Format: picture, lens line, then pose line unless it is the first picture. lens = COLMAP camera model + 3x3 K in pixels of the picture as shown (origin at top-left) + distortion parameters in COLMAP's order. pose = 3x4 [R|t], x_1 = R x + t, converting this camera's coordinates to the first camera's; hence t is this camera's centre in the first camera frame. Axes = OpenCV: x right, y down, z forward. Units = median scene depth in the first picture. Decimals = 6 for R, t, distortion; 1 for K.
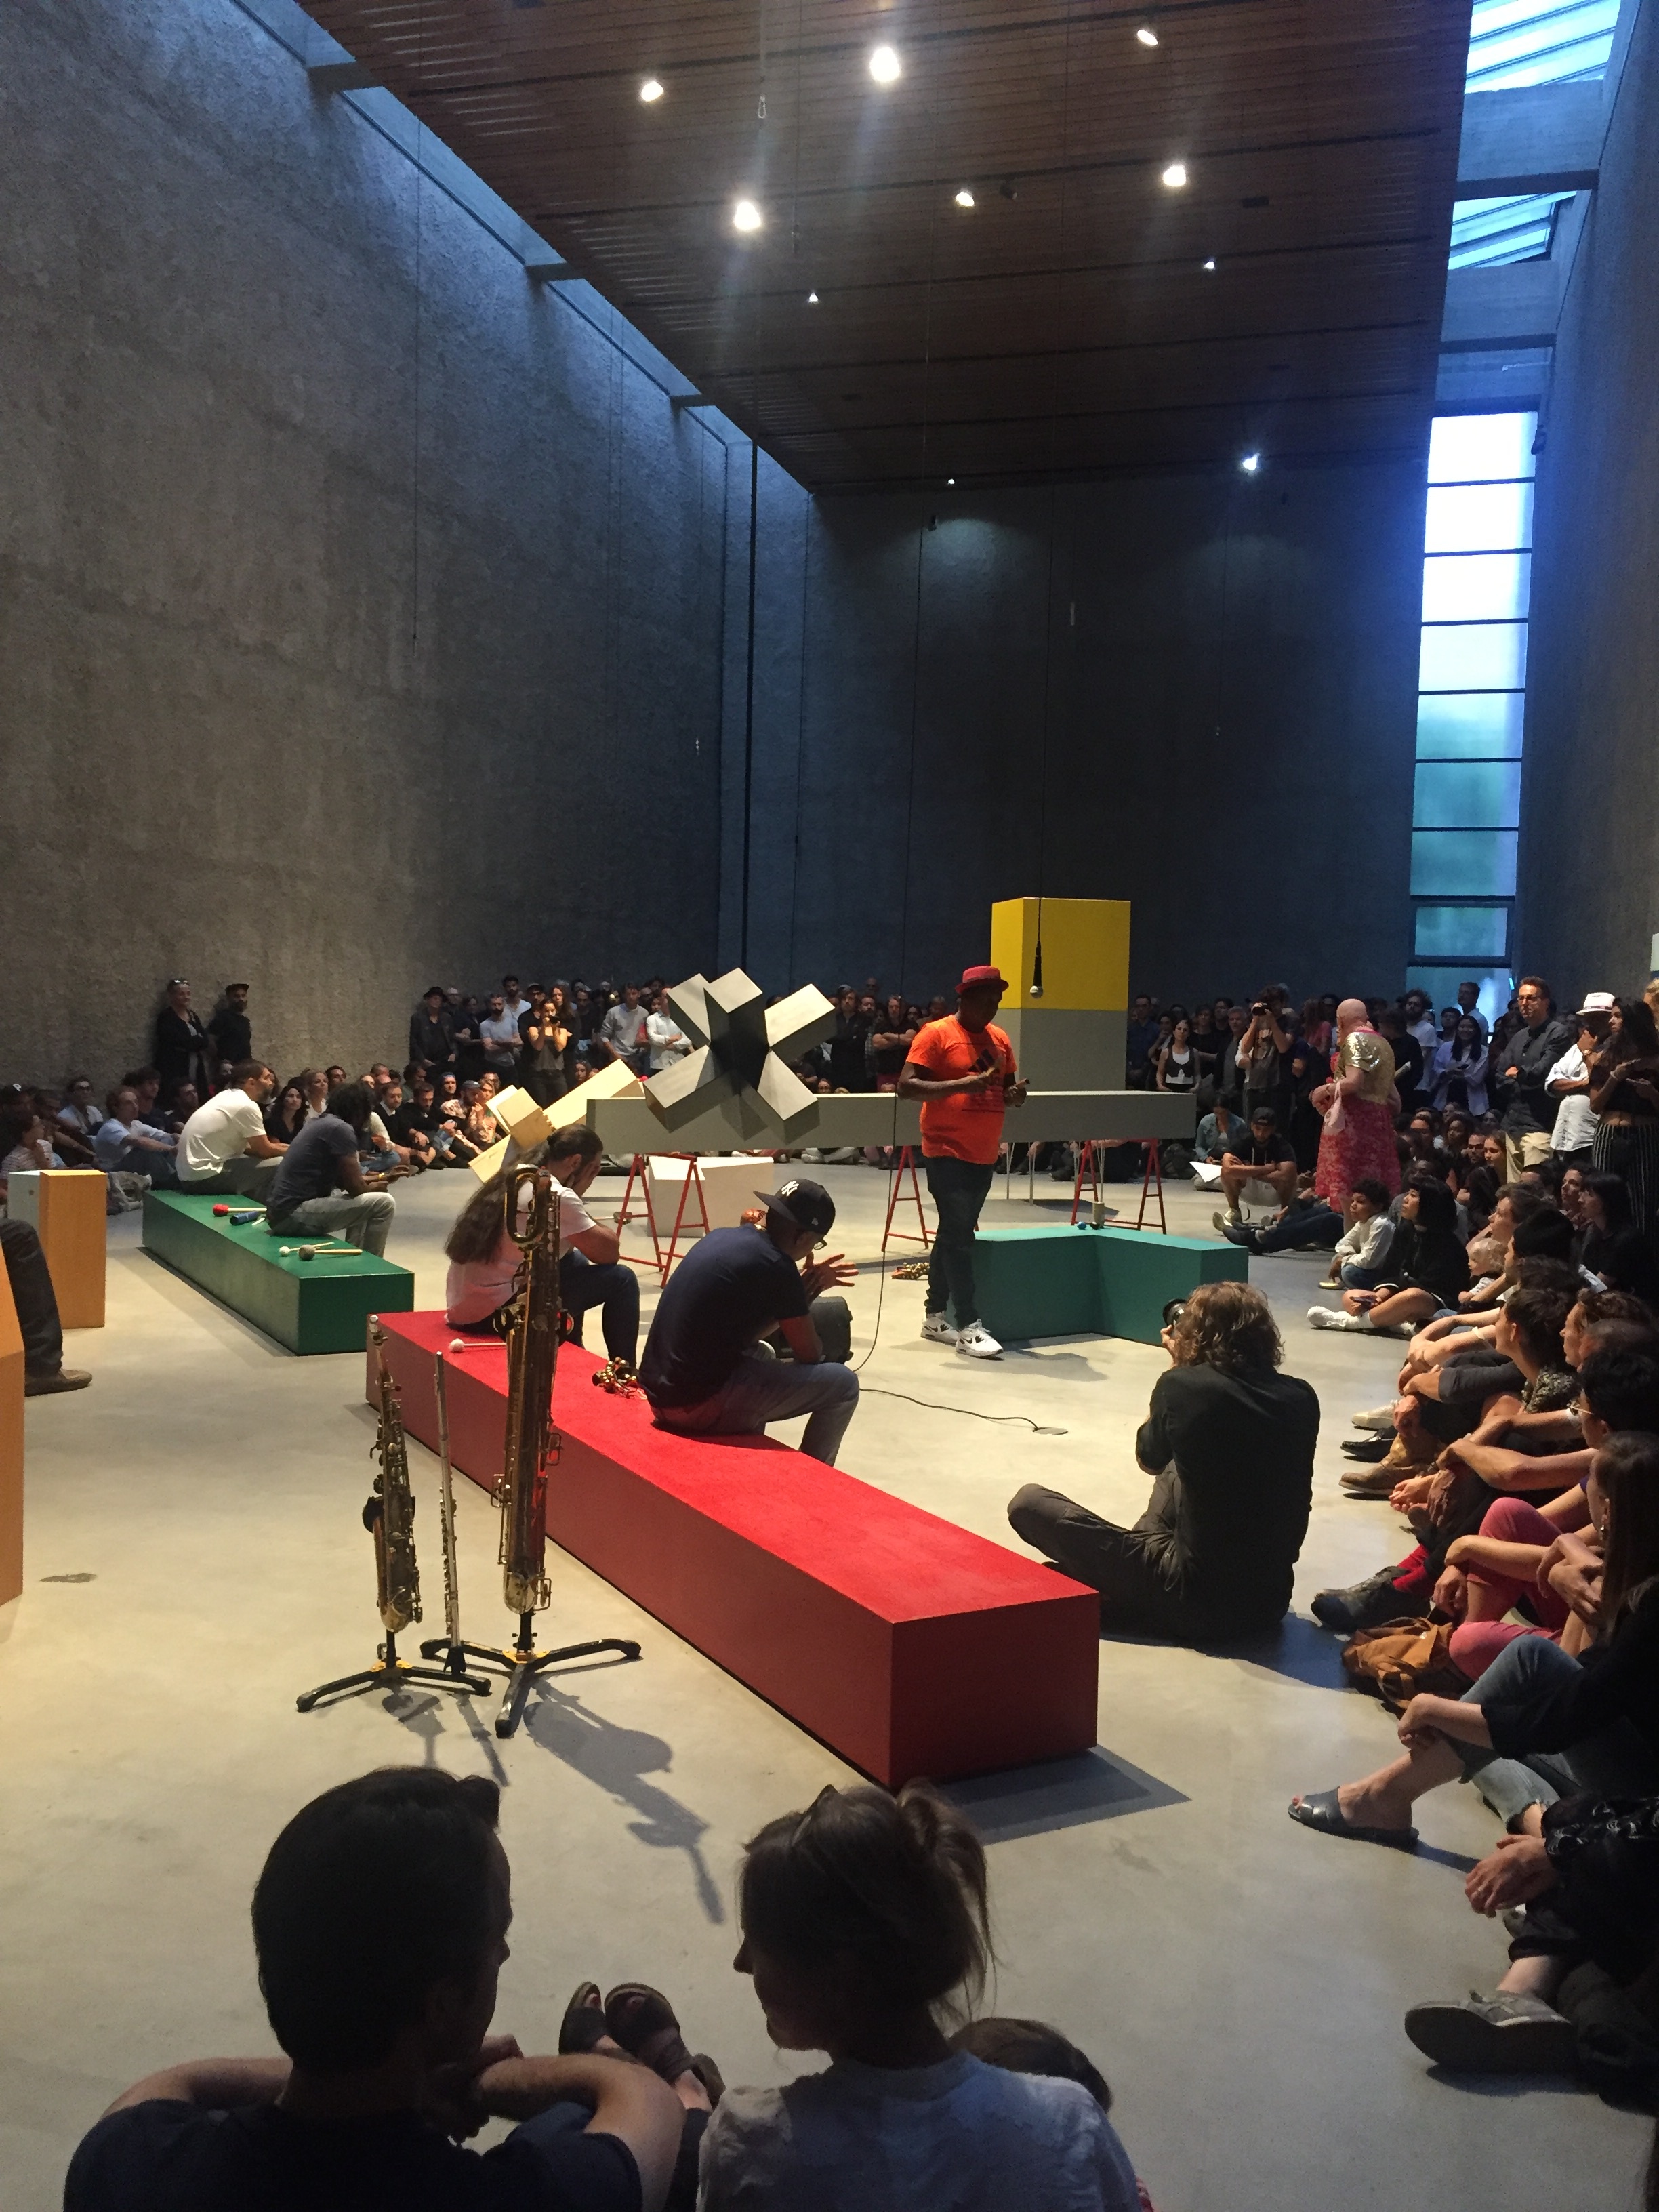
lens RADIAL K [[1903.0, 0, 828.5], [0, 1903.0, 1095.9], [0, 0, 1]] dist [0.089023, -0.120403]
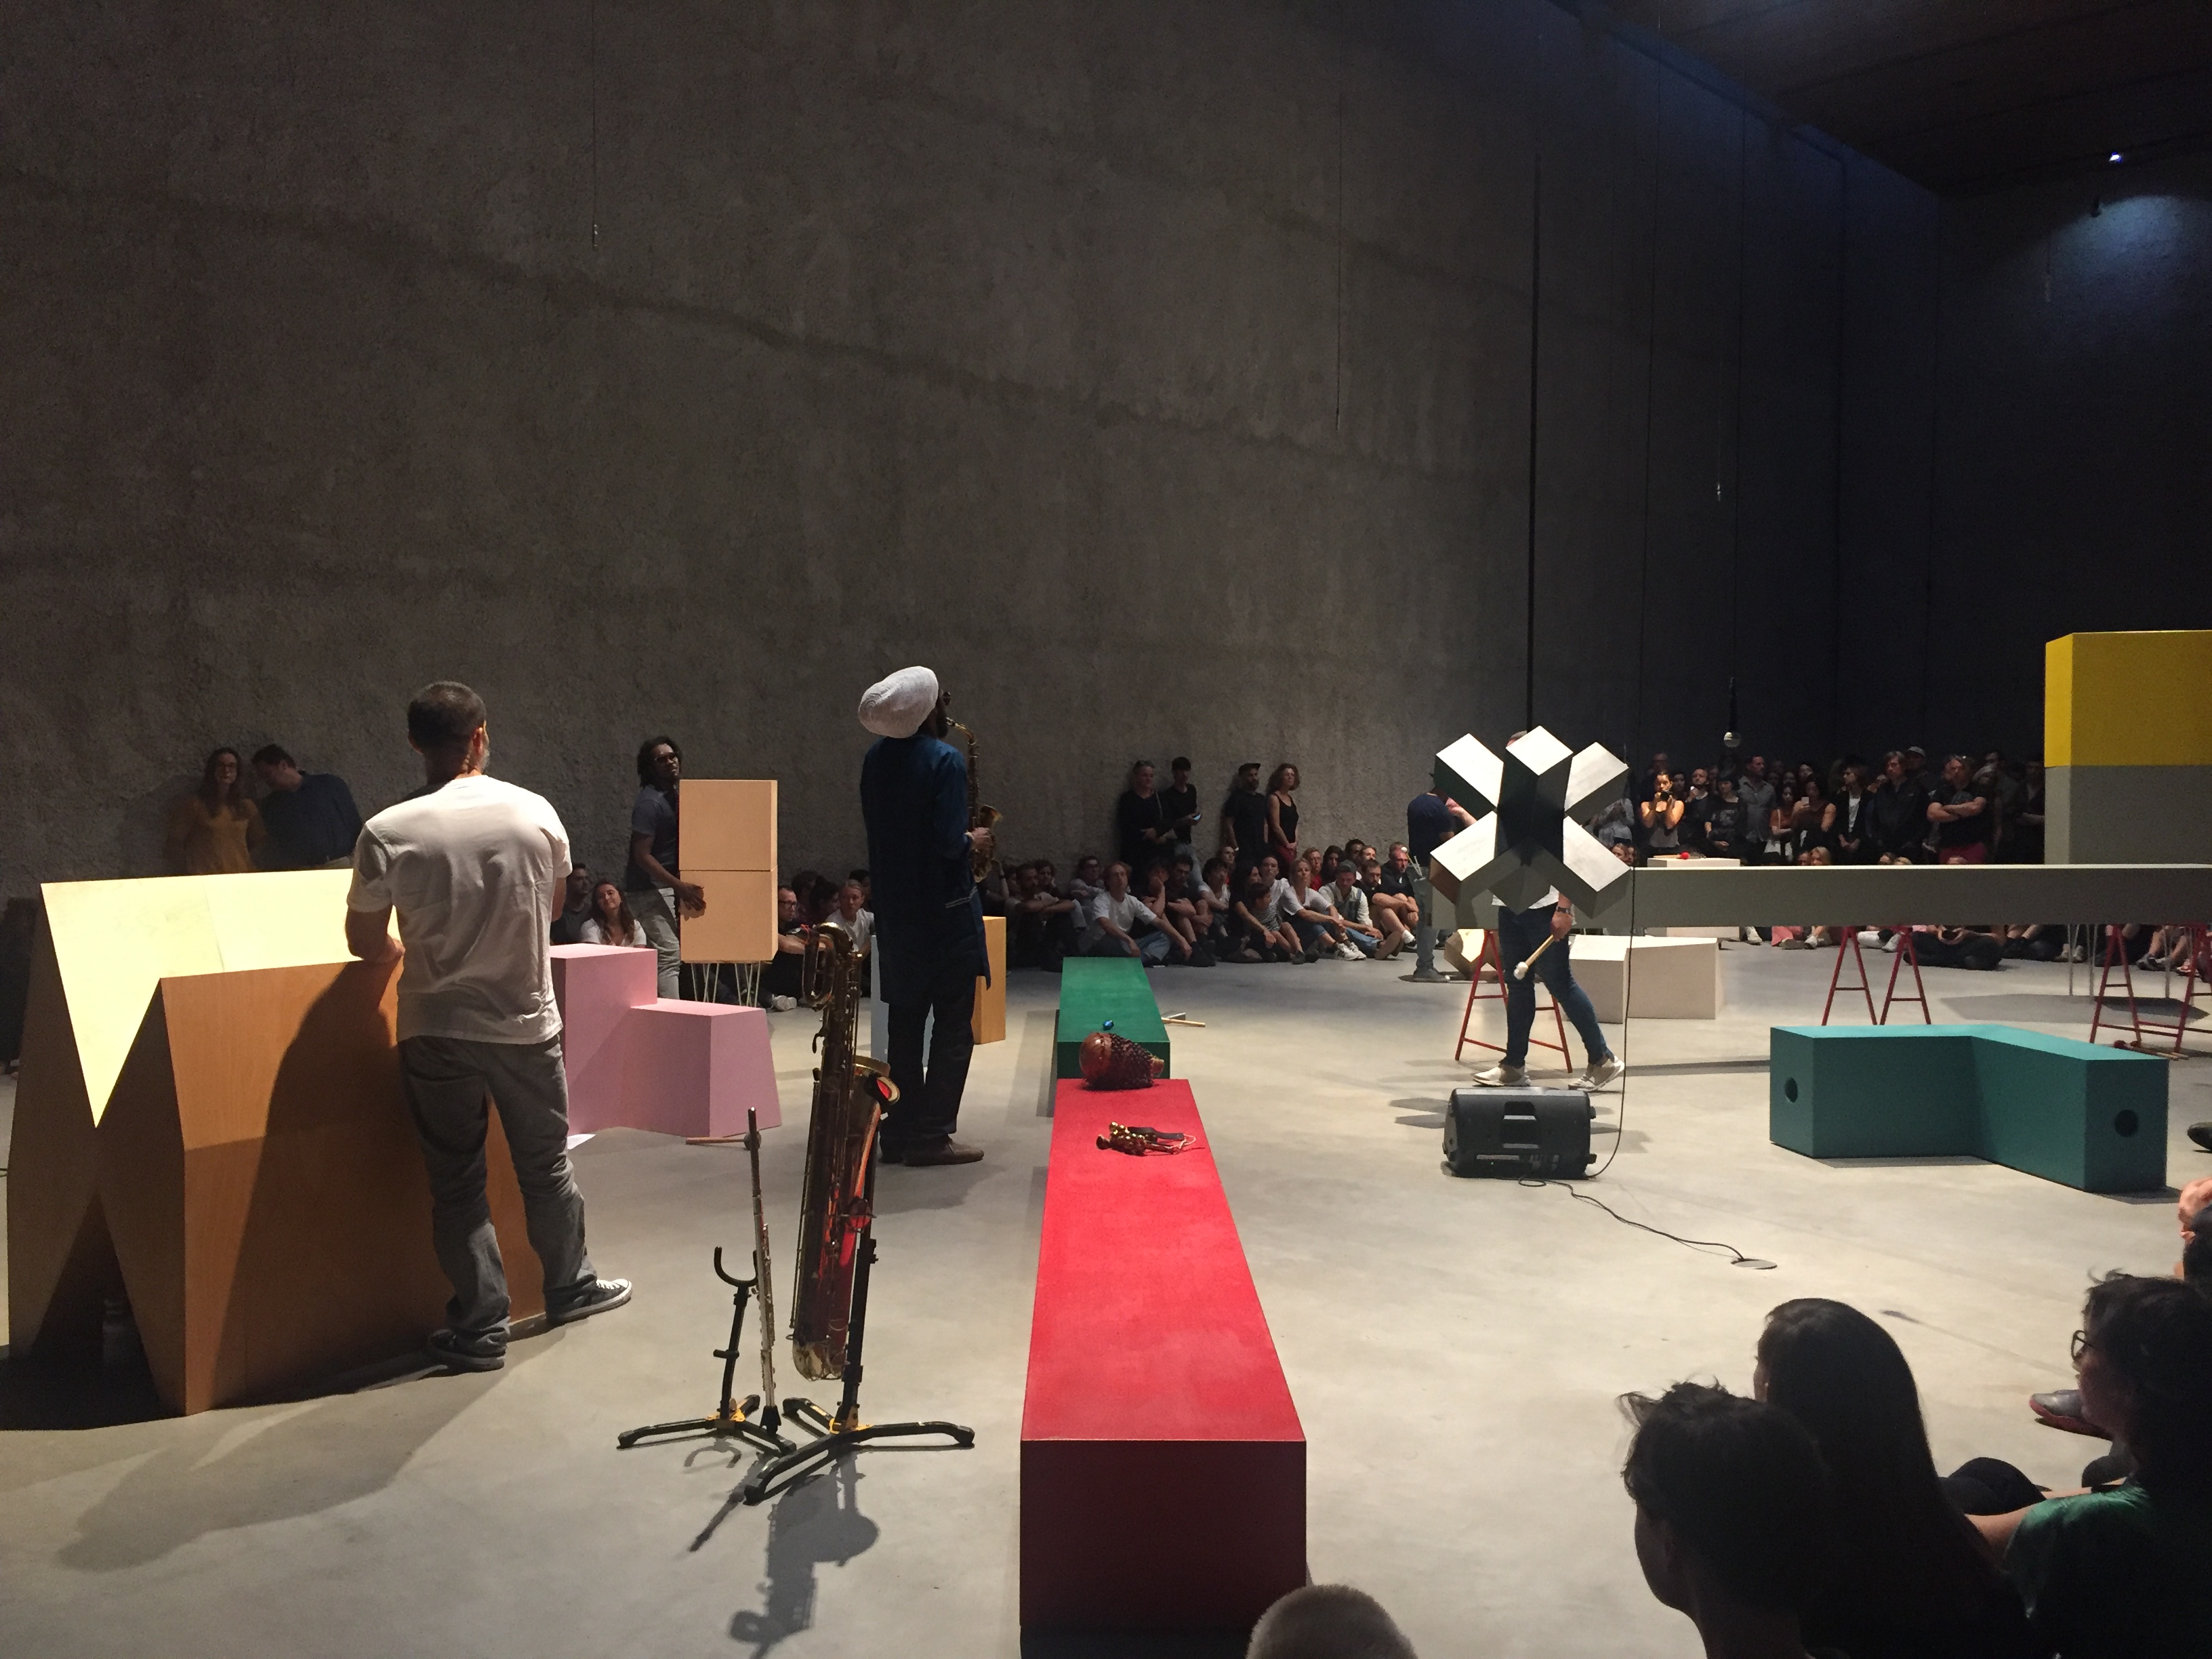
lens RADIAL K [[1903.0, 0, 1089.8], [0, 1903.0, 817.6], [0, 0, 1]] dist [0.089023, -0.120403]
pose [[0.880446, -0.012683, -0.473977, 0.115729], [-0.002056, 0.999531, -0.030565, 0.003145], [0.474142, 0.027885, 0.880007, 0.052260]]
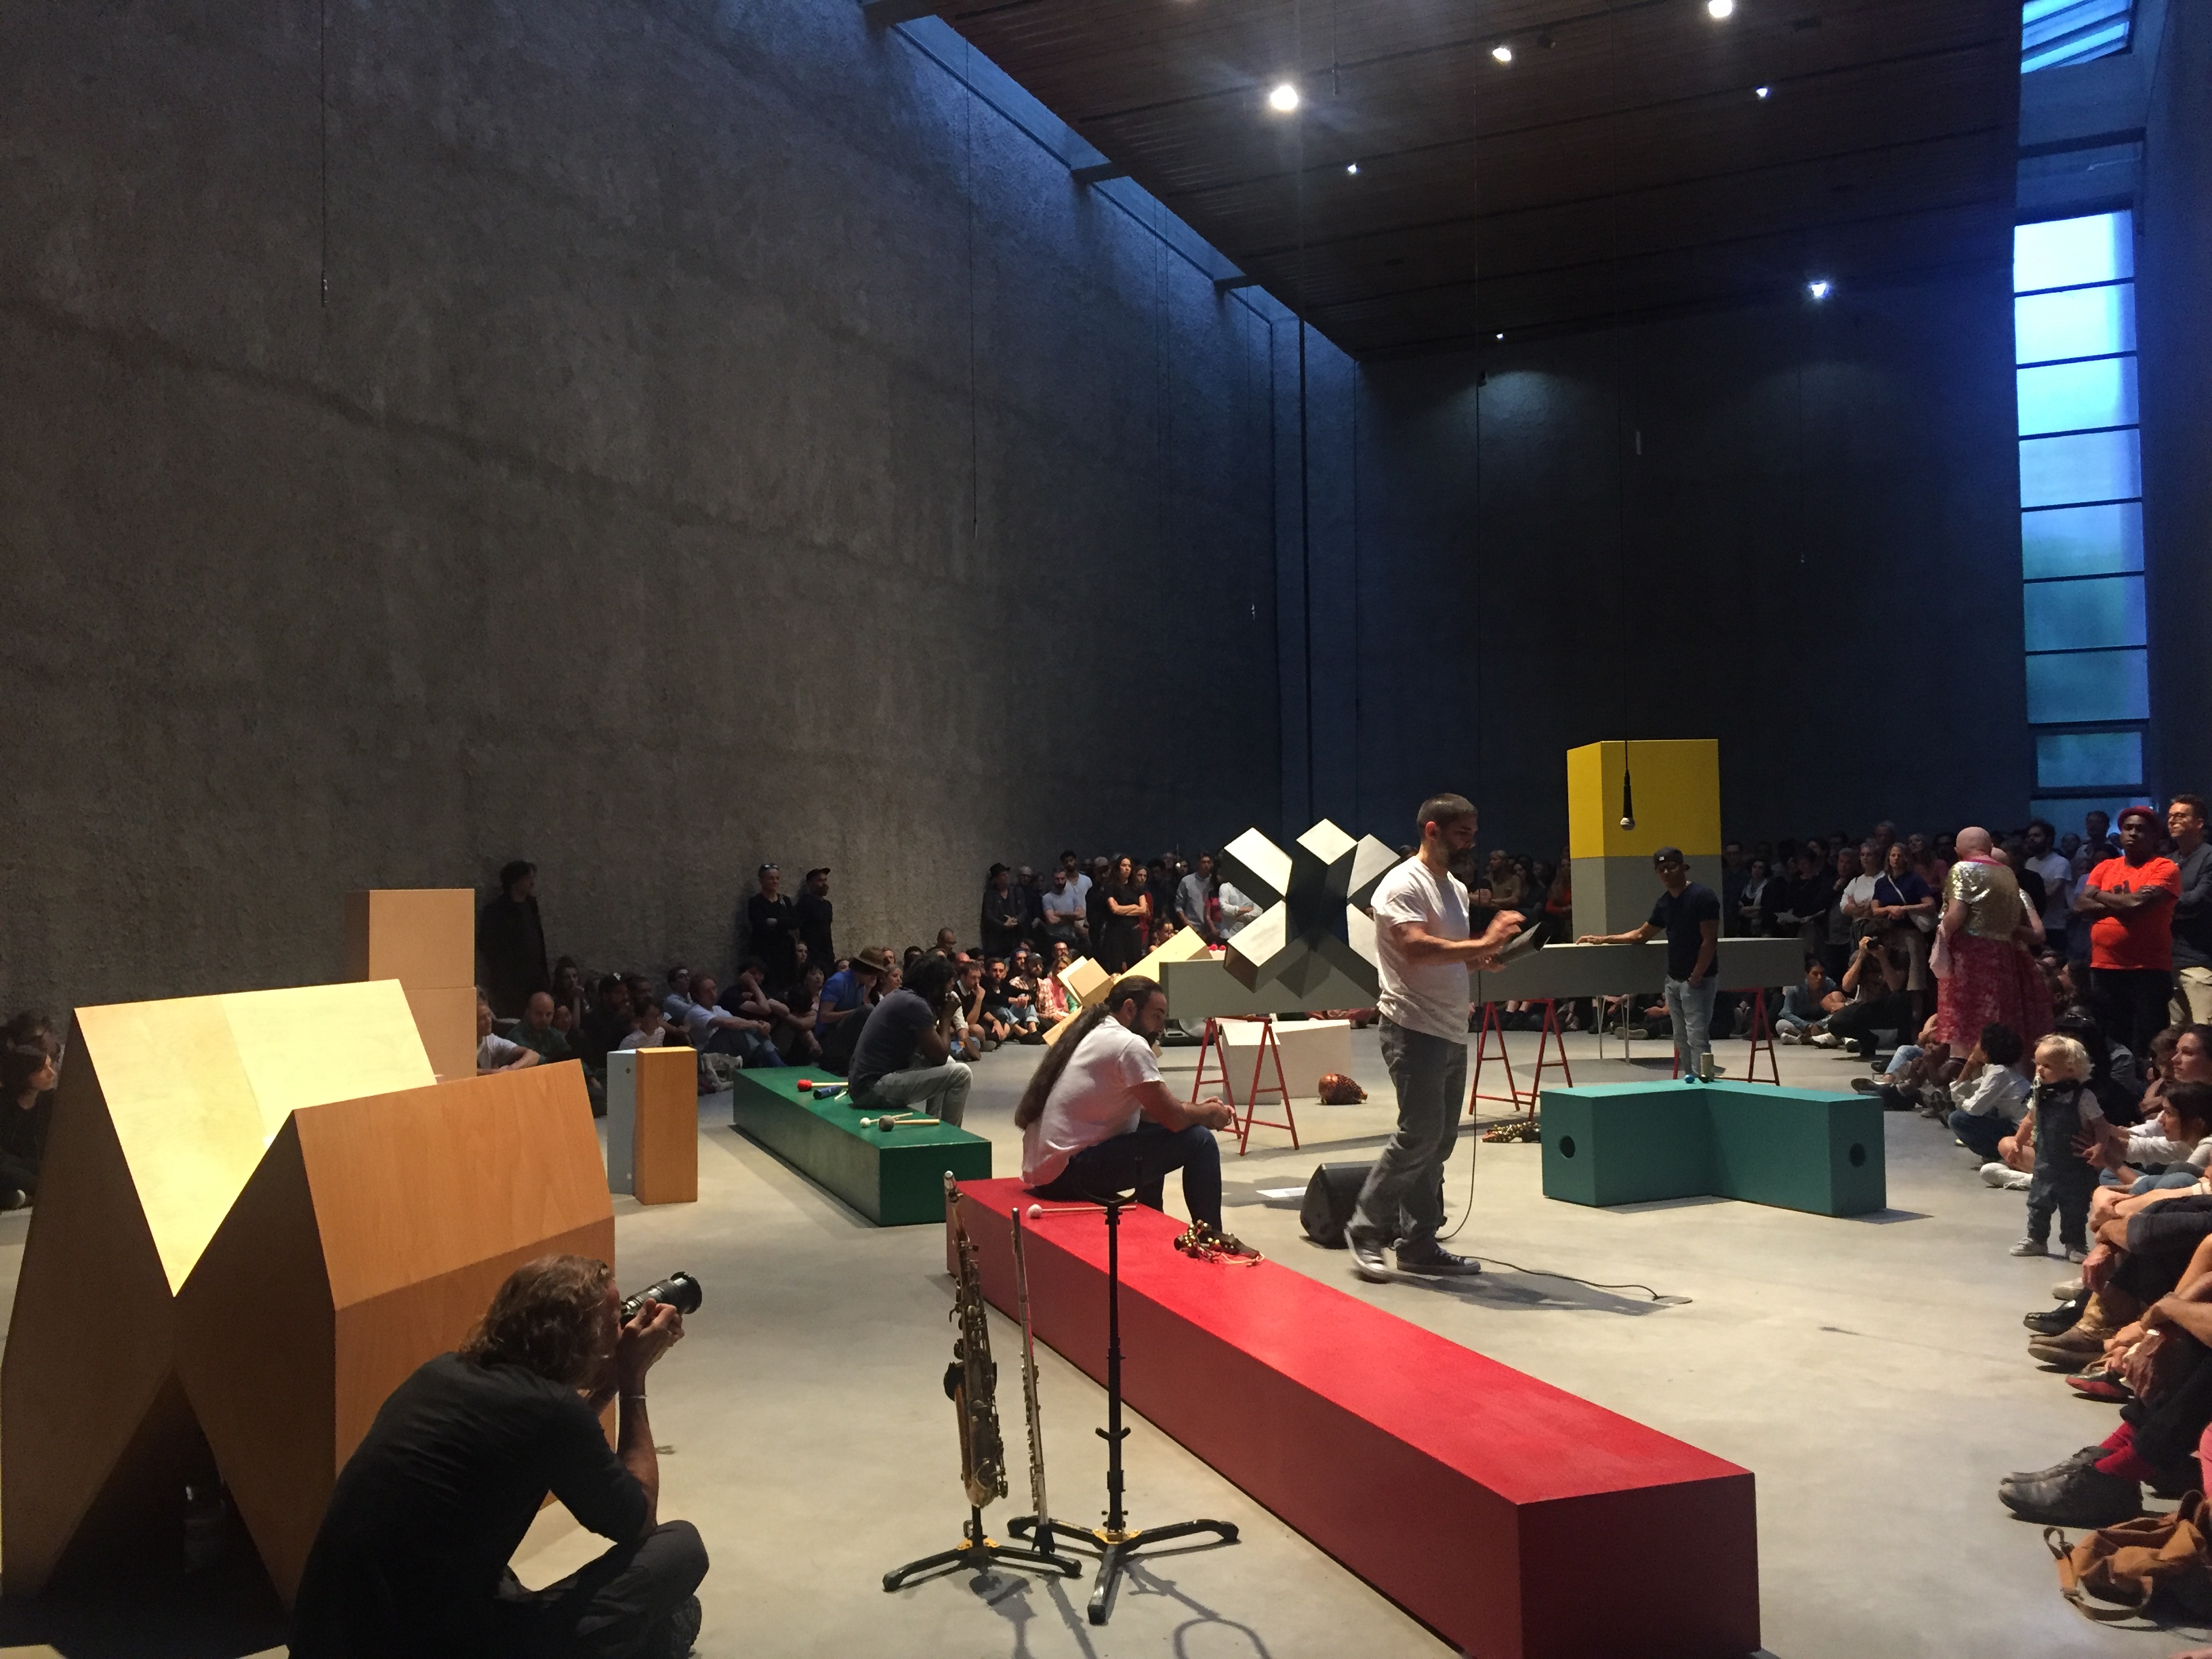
lens RADIAL K [[1903.0, 0, 1090.6], [0, 1903.0, 825.5], [0, 0, 1]] dist [0.089023, -0.120403]
pose [[0.986501, -0.047105, -0.156837, -0.001808], [0.034948, 0.996231, -0.079391, 0.005360], [0.159986, 0.072838, 0.984428, 0.012657]]
